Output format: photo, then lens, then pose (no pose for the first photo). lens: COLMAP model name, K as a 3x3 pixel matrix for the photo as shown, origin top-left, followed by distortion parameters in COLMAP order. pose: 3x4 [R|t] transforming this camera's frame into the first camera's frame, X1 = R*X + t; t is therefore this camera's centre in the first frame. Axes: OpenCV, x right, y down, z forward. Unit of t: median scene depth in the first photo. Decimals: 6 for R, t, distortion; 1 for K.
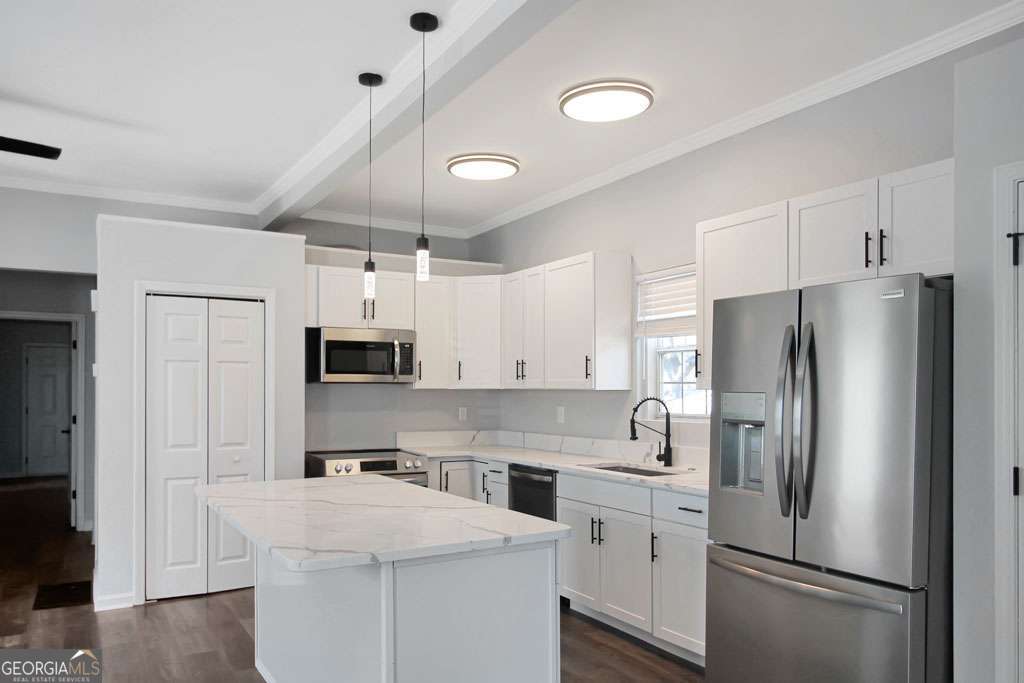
lens RADIAL K [[727.4, 0, 500.2], [0, 727.4, 385.4], [0, 0, 1]] dist [0.007916, -0.002009]
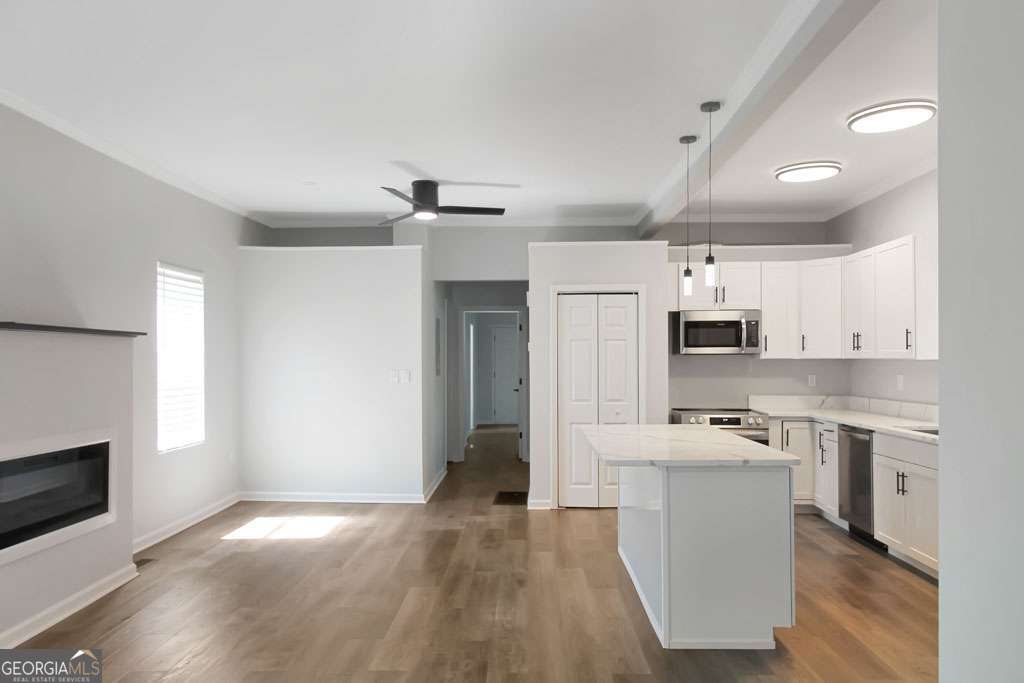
lens RADIAL K [[727.4, 0, 512.8], [0, 727.4, 345.5], [0, 0, 1]] dist [0.007916, -0.002009]
pose [[0.847822, -0.013083, -0.530120, 0.187120], [0.007535, 0.999892, -0.012626, -0.005666], [0.530227, 0.006710, 0.847829, -0.247276]]
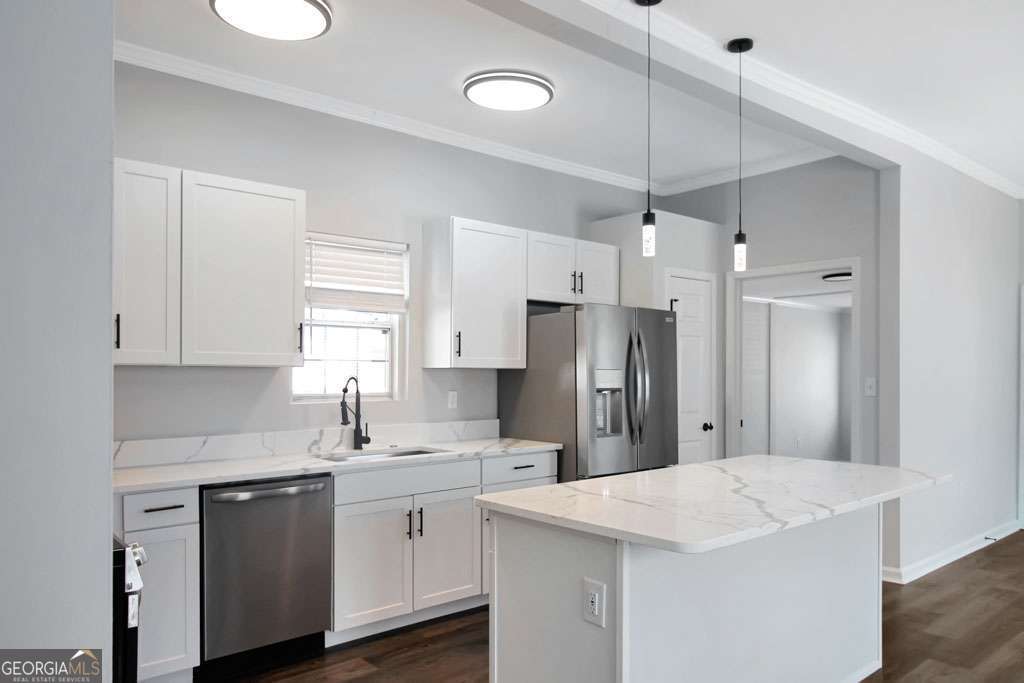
lens RADIAL K [[727.4, 0, 520.1], [0, 727.4, 372.9], [0, 0, 1]] dist [0.007916, -0.002009]
pose [[-0.196631, -0.006972, 0.980453, -0.642112], [-0.012794, 0.999908, 0.004544, 0.004916], [-0.980394, -0.011651, -0.196702, 0.861723]]
